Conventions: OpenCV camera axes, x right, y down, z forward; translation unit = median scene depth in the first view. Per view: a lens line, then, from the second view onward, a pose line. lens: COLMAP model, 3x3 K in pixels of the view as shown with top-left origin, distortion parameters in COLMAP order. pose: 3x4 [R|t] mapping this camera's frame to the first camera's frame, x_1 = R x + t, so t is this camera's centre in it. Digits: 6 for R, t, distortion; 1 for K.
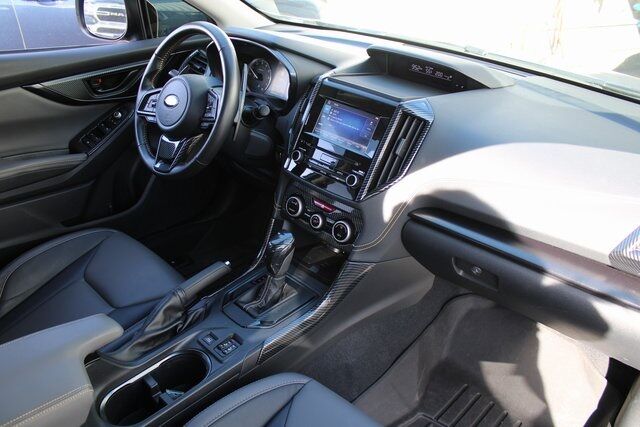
lens RADIAL K [[509.5, 0, 320.0], [0, 509.5, 213.5], [0, 0, 1]] dist [-0.165025, 0.124892]
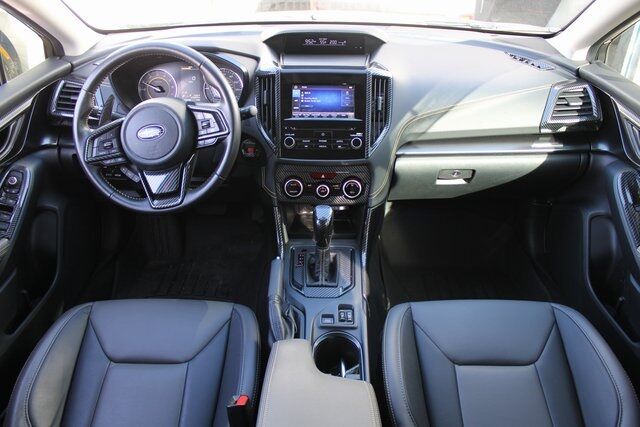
lens RADIAL K [[509.5, 0, 320.0], [0, 509.5, 213.5], [0, 0, 1]] dist [-0.165025, 0.124892]
pose [[0.726798, -0.401012, 0.557632, -0.673972], [0.367325, 0.912945, 0.177772, -0.144304], [-0.580376, 0.075628, 0.810829, 0.092857]]
